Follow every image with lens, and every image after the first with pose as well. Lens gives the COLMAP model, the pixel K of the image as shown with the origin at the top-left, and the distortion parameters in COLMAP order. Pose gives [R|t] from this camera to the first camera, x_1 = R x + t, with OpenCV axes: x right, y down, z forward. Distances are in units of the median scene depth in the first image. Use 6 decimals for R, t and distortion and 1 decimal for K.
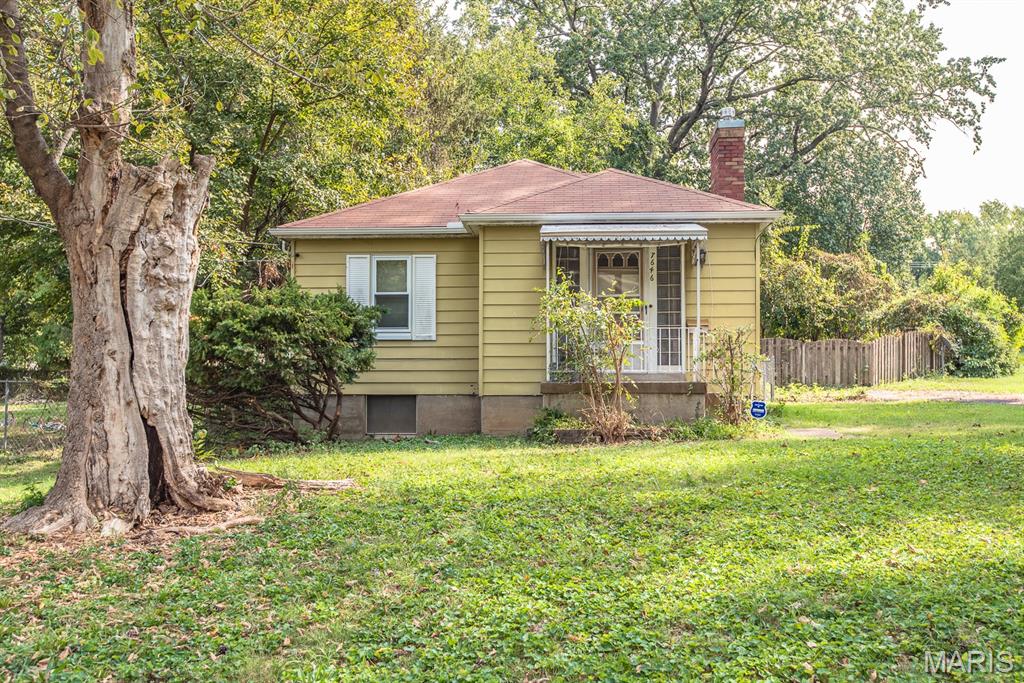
lens RADIAL K [[1030.6, 0, 511.0], [0, 1030.6, 342.8], [0, 0, 1]] dist [-0.017658, 0.000000]
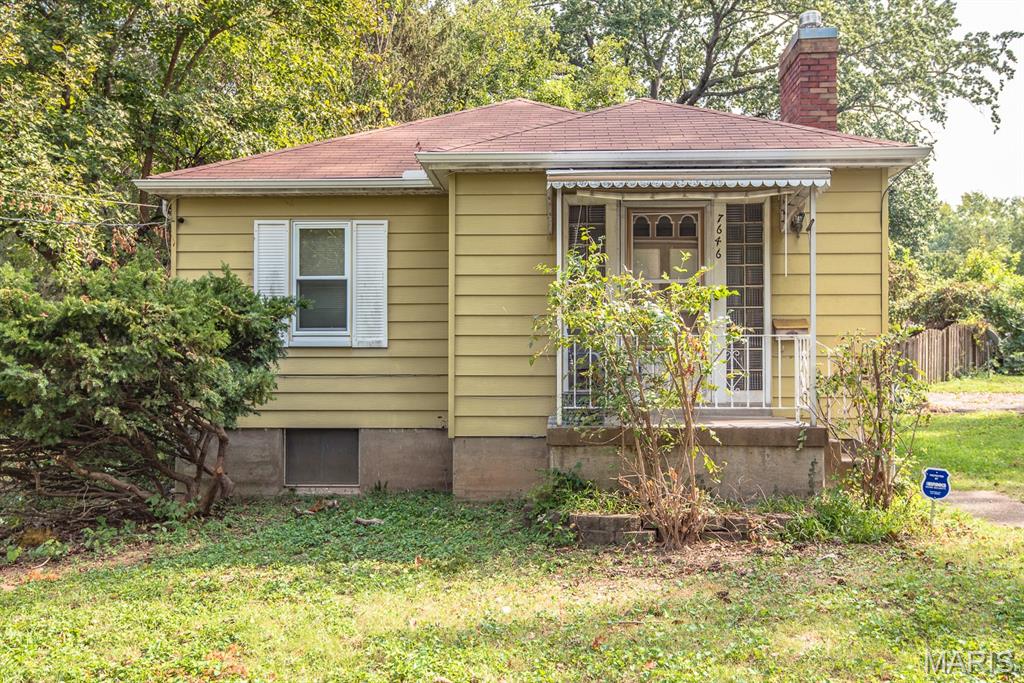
lens RADIAL K [[799.5, 0, 510.7], [0, 799.5, 339.7], [0, 0, 1]] dist [0.006438, 0.002193]
pose [[0.999975, 0.001562, 0.006852, 0.004094], [-0.001719, 0.999734, 0.023007, -0.019812], [-0.006814, -0.023018, 0.999712, 0.476949]]
